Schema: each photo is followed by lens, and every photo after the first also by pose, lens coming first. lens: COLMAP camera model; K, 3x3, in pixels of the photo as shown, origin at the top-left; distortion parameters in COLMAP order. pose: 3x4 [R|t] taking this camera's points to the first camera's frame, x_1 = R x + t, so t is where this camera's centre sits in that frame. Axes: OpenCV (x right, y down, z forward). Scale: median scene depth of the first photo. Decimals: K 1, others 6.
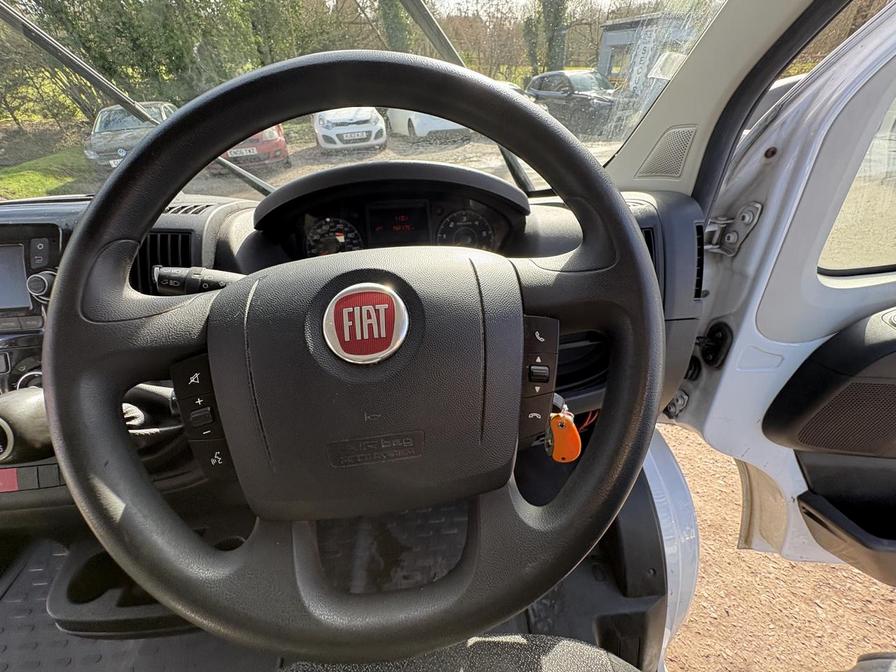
lens RADIAL K [[356.9, 0, 454.8], [0, 356.9, 334.1], [0, 0, 1]] dist [-0.000546, 0.000787]
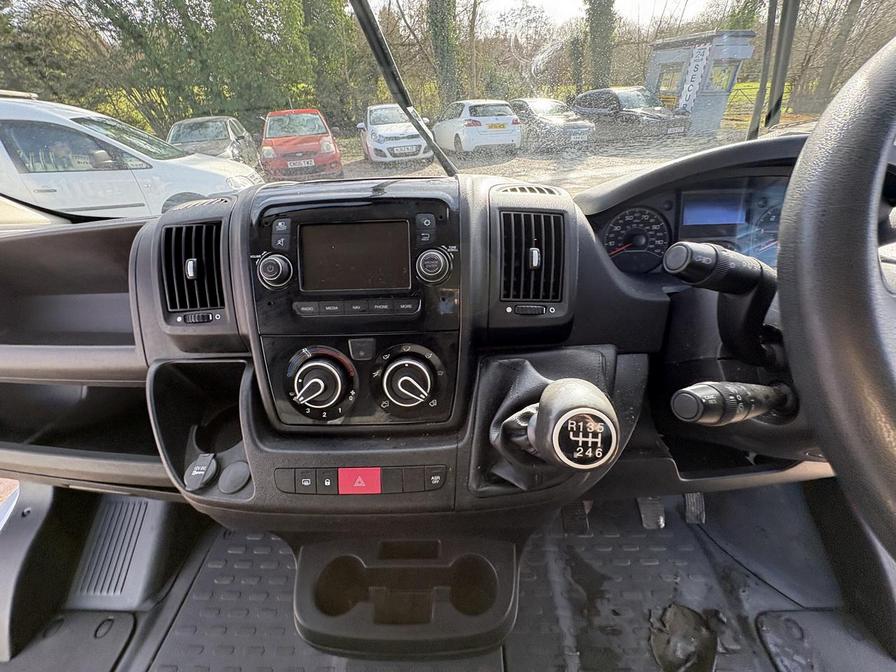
lens RADIAL K [[356.9, 0, 454.3], [0, 356.9, 334.8], [0, 0, 1]] dist [-0.000546, 0.000787]
pose [[0.996797, 0.044746, -0.066280, -0.576506], [-0.047025, 0.998341, -0.033227, 0.037342], [0.064683, 0.036238, 0.997248, 0.064192]]
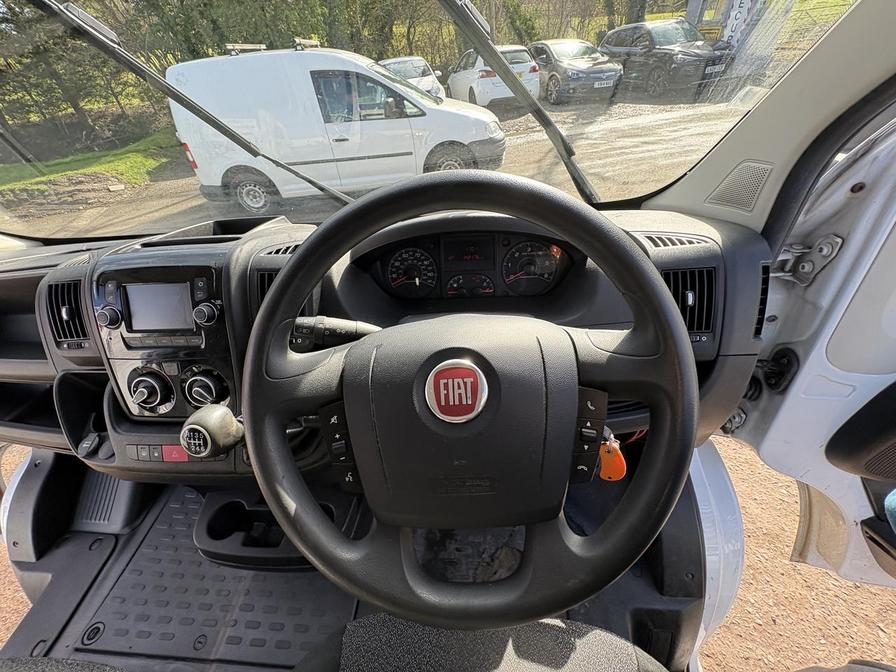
lens RADIAL K [[356.9, 0, 455.5], [0, 356.9, 336.0], [0, 0, 1]] dist [-0.000546, 0.000787]
pose [[0.989172, 0.048514, -0.138512, -0.024506], [-0.037929, 0.996226, 0.078069, -0.109166], [0.141776, -0.071970, 0.987279, -0.098879]]
